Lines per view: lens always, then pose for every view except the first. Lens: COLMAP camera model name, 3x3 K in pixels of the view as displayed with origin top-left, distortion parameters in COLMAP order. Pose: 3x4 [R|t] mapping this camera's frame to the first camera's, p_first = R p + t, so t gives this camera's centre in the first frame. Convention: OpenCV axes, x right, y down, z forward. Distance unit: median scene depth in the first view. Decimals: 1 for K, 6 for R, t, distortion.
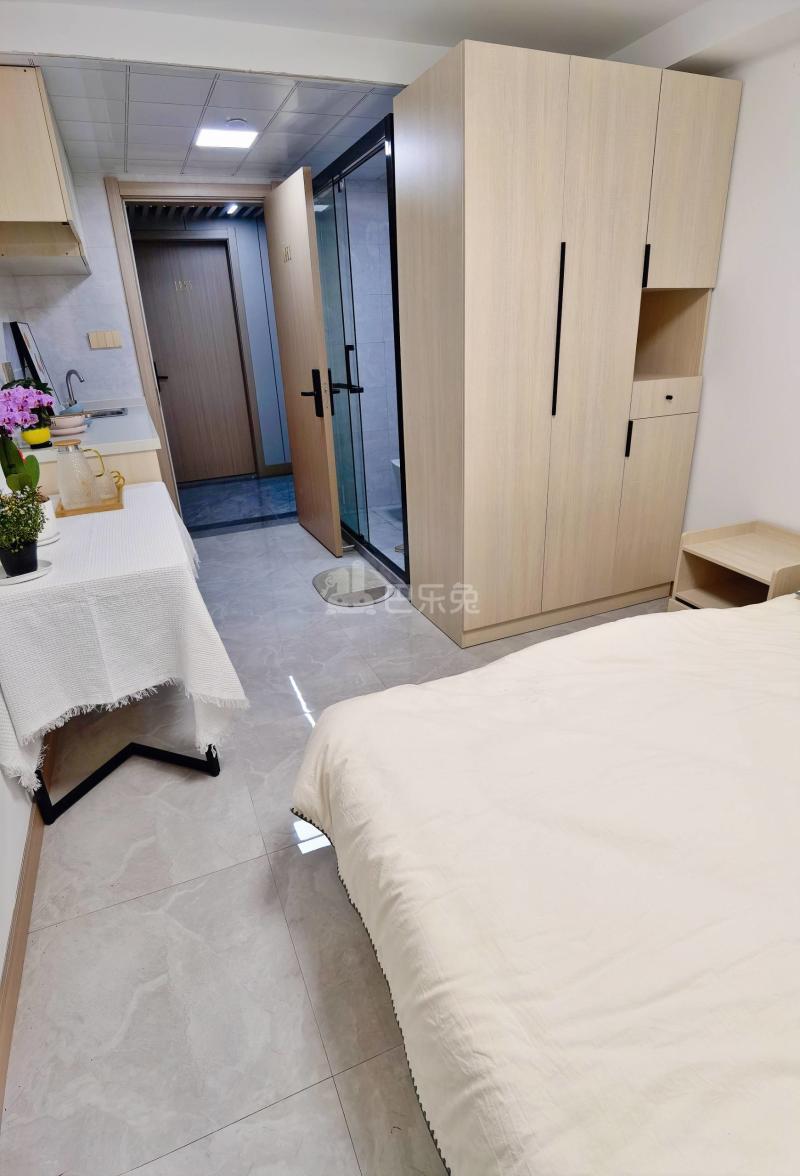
lens RADIAL K [[616.8, 0, 400.1], [0, 616.8, 589.4], [0, 0, 1]] dist [-0.021544, 0.003714]
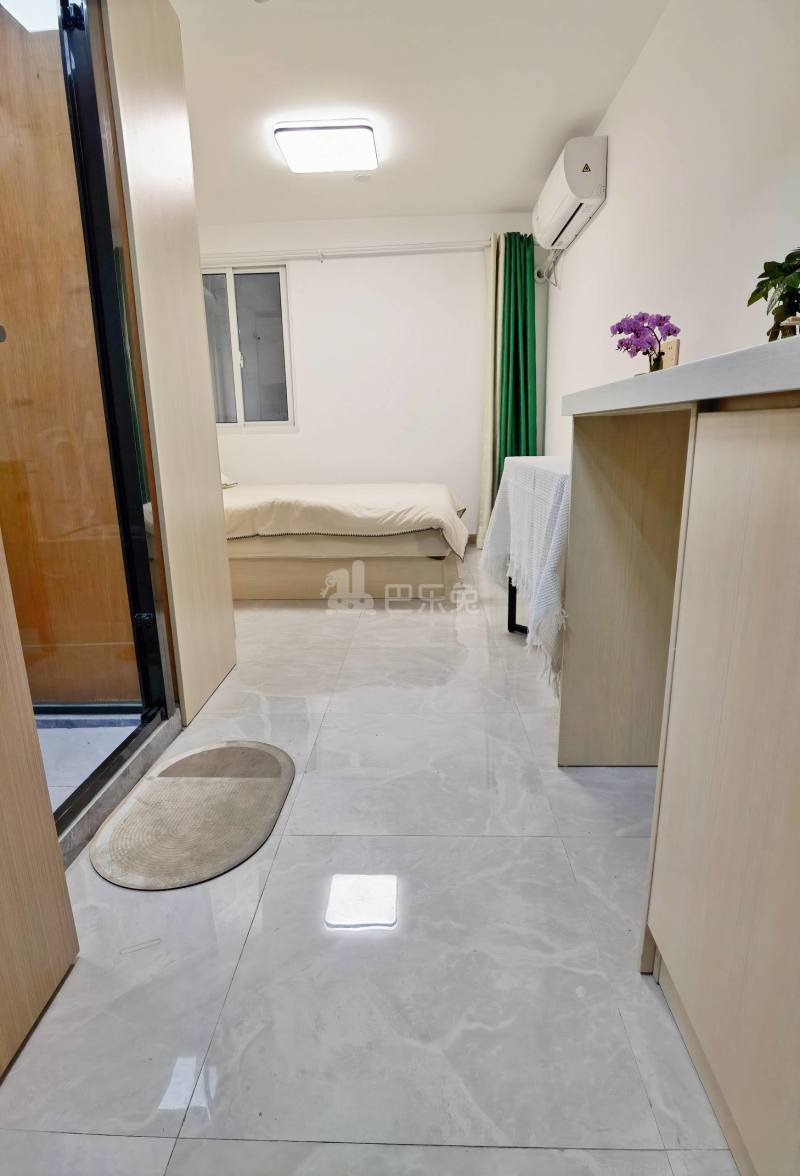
lens RADIAL K [[615.1, 0, 400.0], [0, 615.1, 588.0], [0, 0, 1]] dist [0.001850, -0.034666]
pose [[-0.903011, -0.039202, 0.427825, -0.534105], [0.227191, 0.801618, 0.552986, -0.469746], [-0.364630, 0.596550, -0.714963, 1.637772]]
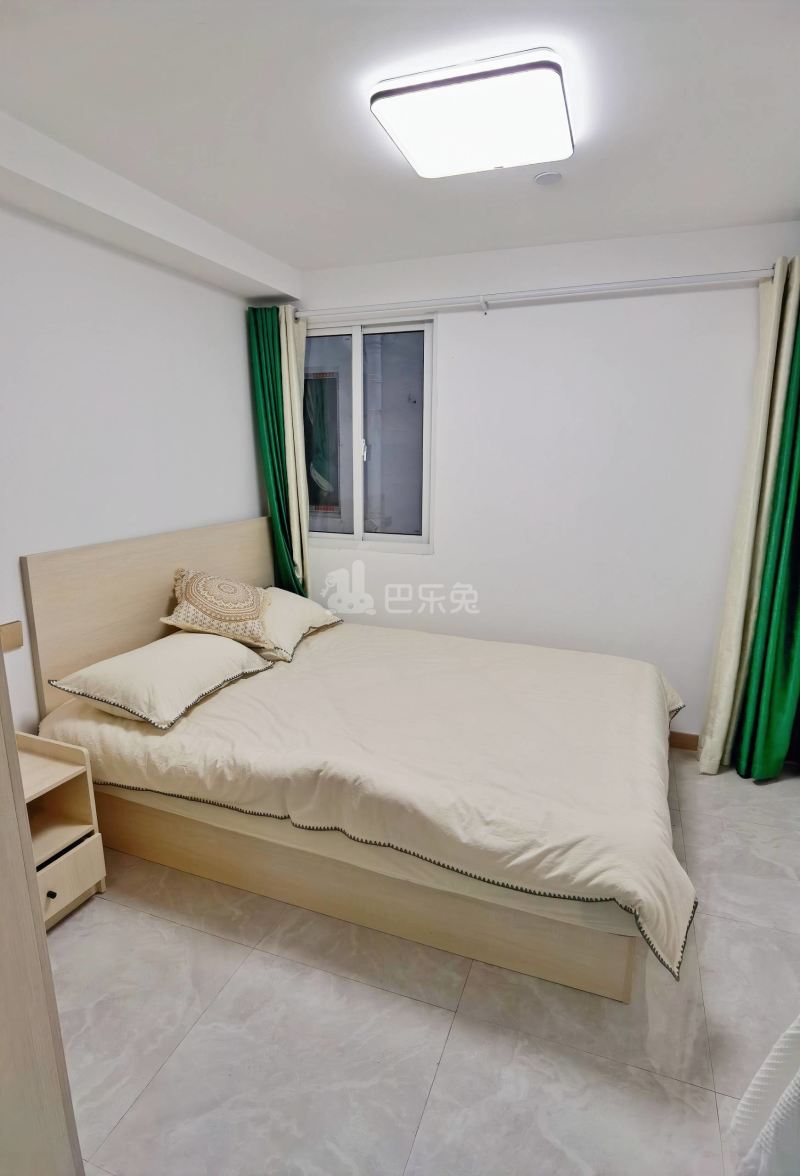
lens RADIAL K [[615.7, 0, 403.9], [0, 615.7, 587.6], [0, 0, 1]] dist [-0.015588, -0.001836]
pose [[-0.732720, -0.101007, 0.672992, -0.269539], [0.297952, 0.841488, 0.450691, -0.430864], [-0.611838, 0.530750, -0.586480, 0.959826]]
